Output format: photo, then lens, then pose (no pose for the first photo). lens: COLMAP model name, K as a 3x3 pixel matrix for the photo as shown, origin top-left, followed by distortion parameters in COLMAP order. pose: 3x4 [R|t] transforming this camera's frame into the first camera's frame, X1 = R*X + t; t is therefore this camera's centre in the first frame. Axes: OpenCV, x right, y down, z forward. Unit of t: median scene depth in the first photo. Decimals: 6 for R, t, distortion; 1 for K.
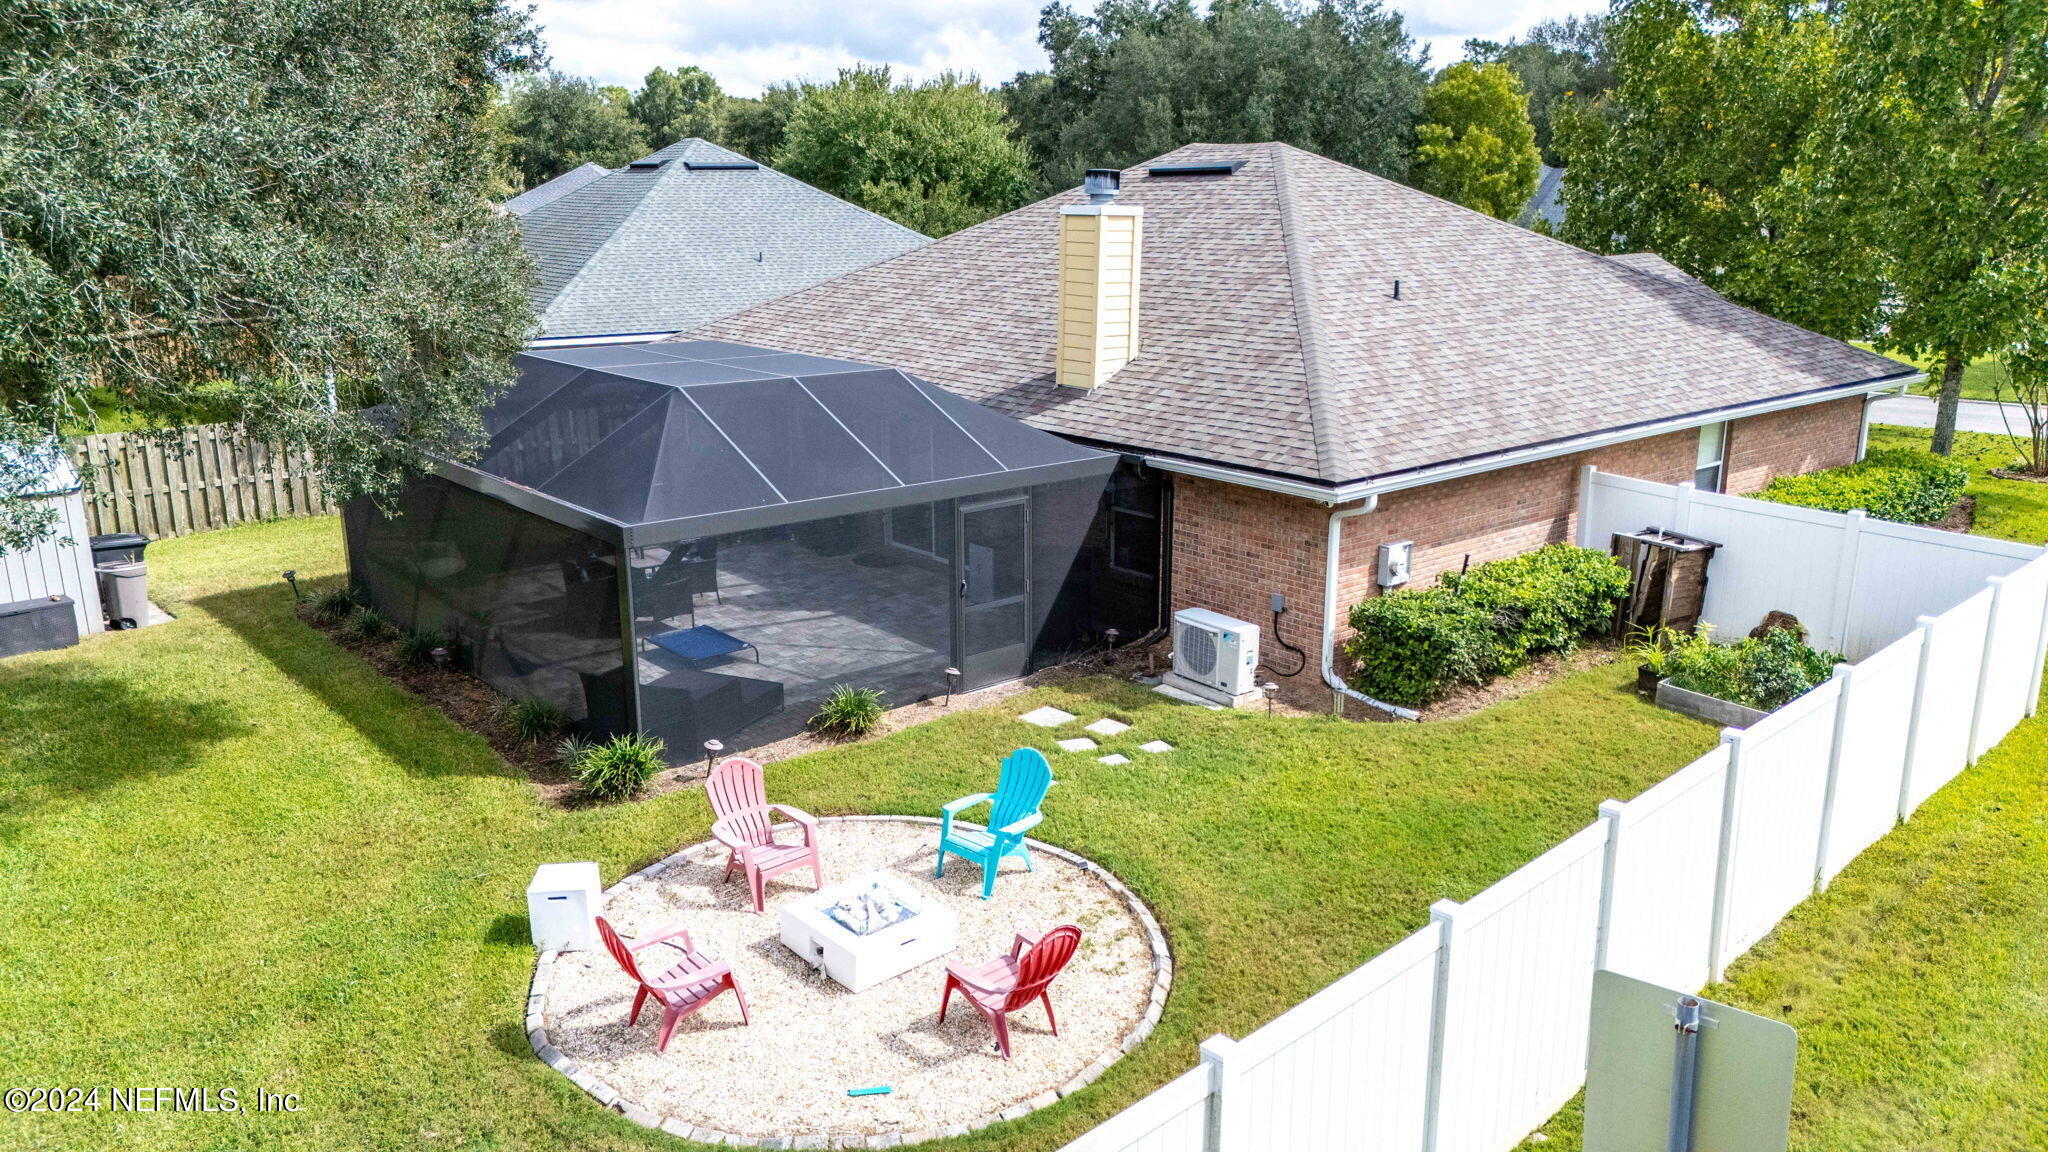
lens RADIAL K [[1364.5, 0, 1024.0], [0, 1364.5, 576.0], [0, 0, 1]] dist [0.099554, -0.096873]
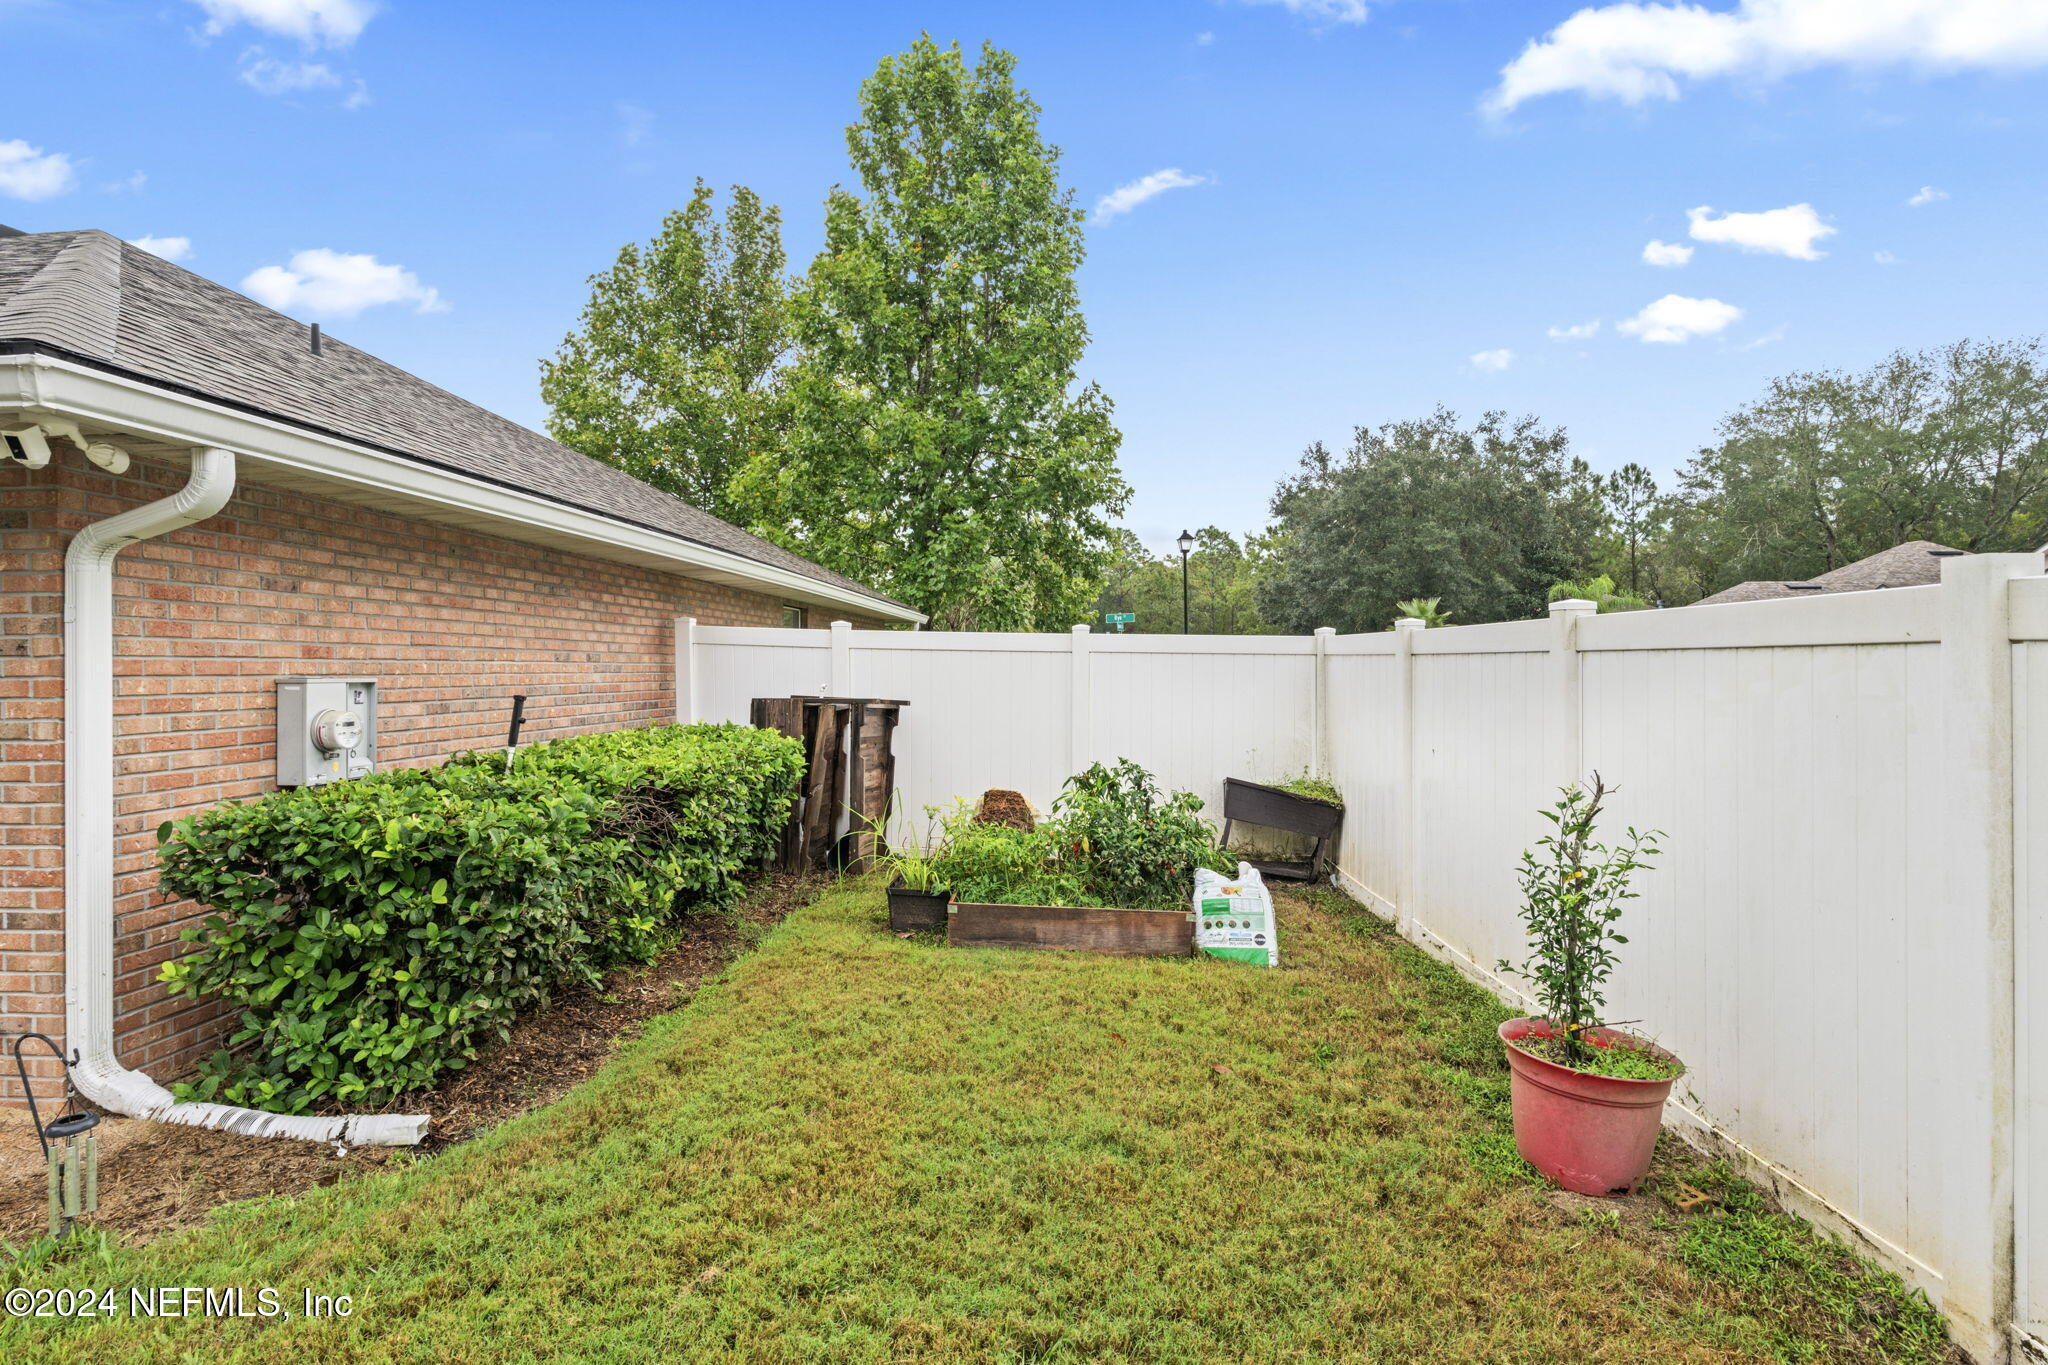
lens RADIAL K [[1085.6, 0, 1023.5], [0, 1085.6, 675.0], [0, 0, 1]] dist [0.004635, 0.000636]
pose [[0.693541, -0.008764, 0.720364, 0.199543], [0.178629, 0.970793, -0.160167, 0.064367], [-0.697920, 0.239760, 0.674850, 0.703234]]
